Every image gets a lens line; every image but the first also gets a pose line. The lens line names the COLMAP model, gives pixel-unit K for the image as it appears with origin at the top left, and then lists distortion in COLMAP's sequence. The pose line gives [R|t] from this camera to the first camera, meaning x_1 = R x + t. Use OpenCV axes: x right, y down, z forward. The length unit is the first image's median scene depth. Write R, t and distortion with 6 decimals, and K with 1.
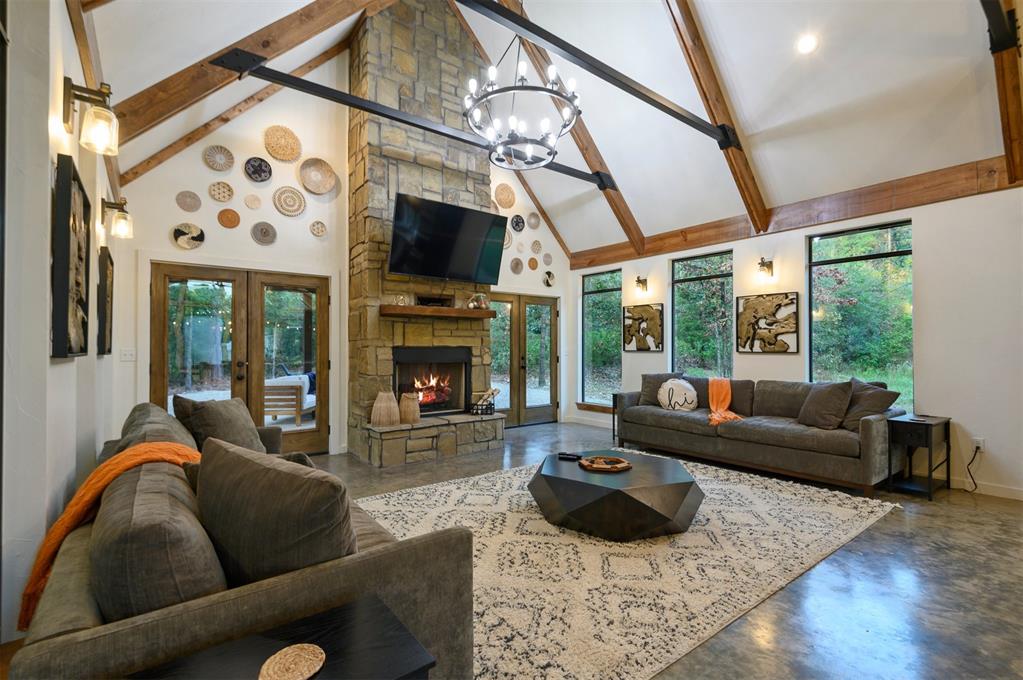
lens RADIAL K [[469.5, 0, 502.9], [0, 469.5, 344.5], [0, 0, 1]] dist [0.010271, -0.005994]
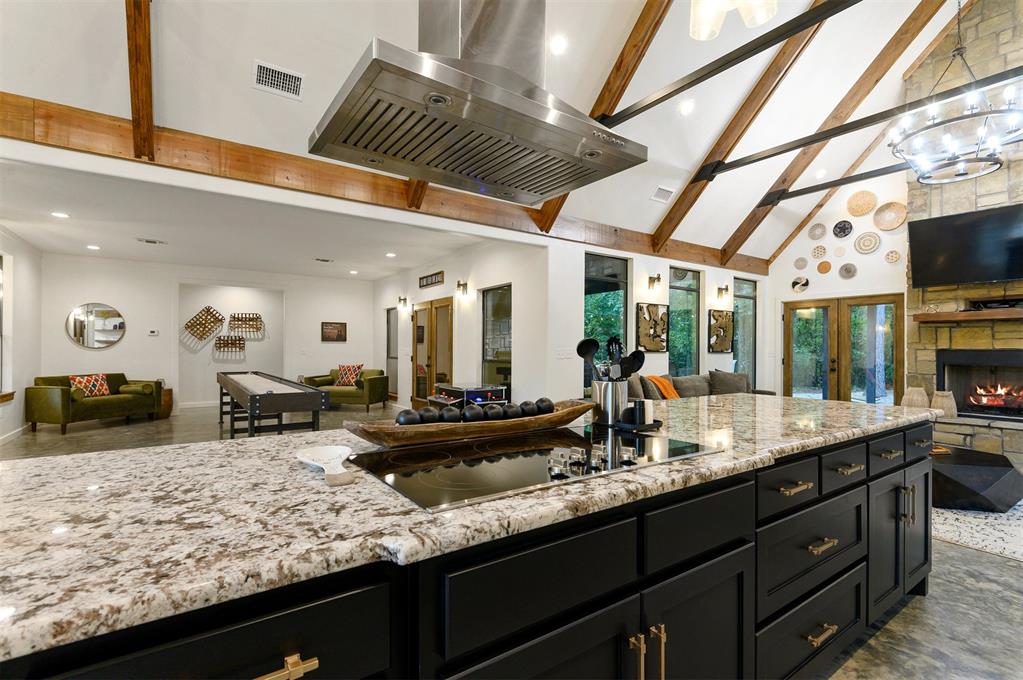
lens RADIAL K [[469.5, 0, 506.7], [0, 469.5, 346.9], [0, 0, 1]] dist [0.010271, -0.005994]
pose [[-0.042417, -0.002439, -0.999097, 0.940934], [0.005078, 0.999984, -0.002657, -0.003889], [0.999087, -0.005186, -0.042404, 0.010850]]
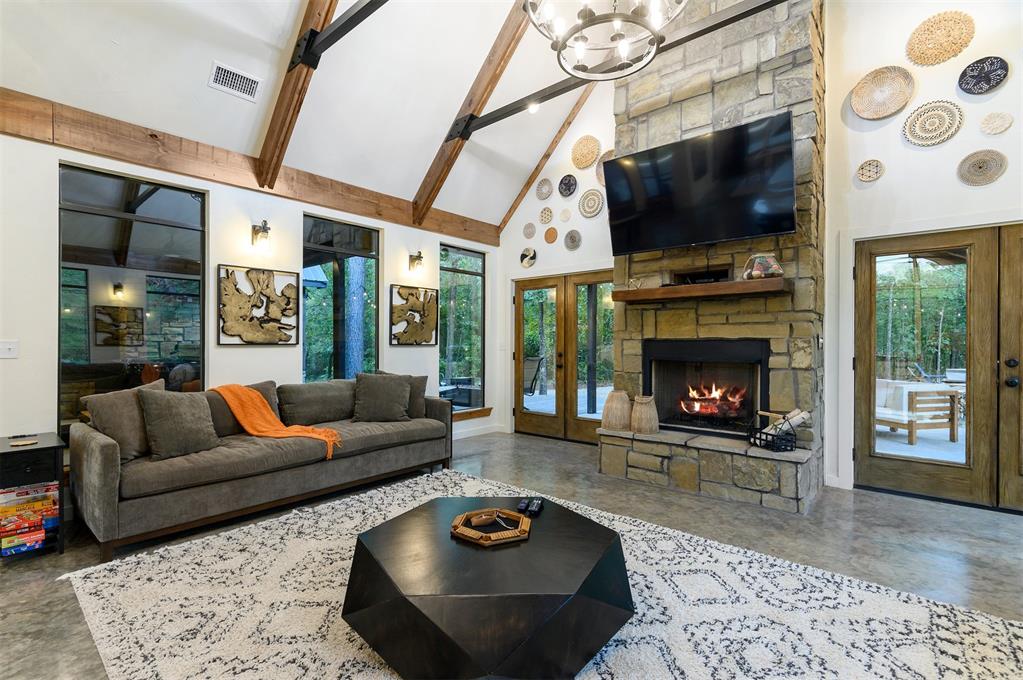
lens RADIAL K [[469.5, 0, 503.5], [0, 469.5, 343.6], [0, 0, 1]] dist [0.010271, -0.005994]
pose [[0.196849, 0.002760, -0.980430, 0.541104], [0.007493, 0.999963, 0.004319, 0.006345], [0.980405, -0.008197, 0.196821, 0.584671]]
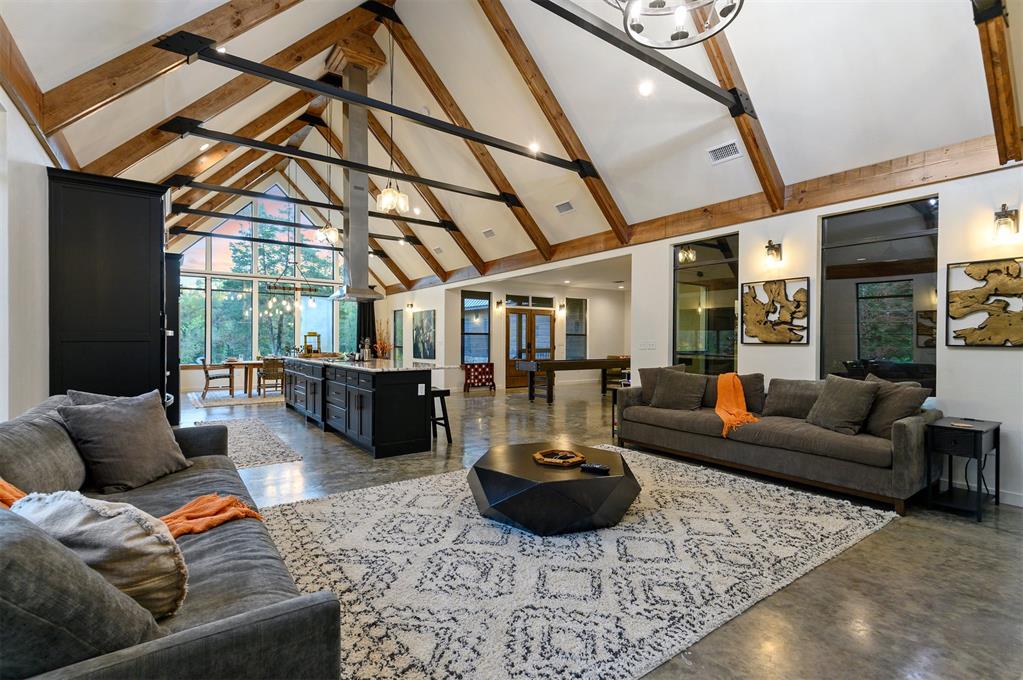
lens RADIAL K [[469.5, 0, 507.5], [0, 469.5, 340.0], [0, 0, 1]] dist [0.010271, -0.005994]
pose [[-0.999414, -0.008549, 0.033160, 0.189170], [-0.008925, 0.999897, -0.011212, 0.016269], [-0.033060, -0.011501, -0.999387, 1.296804]]
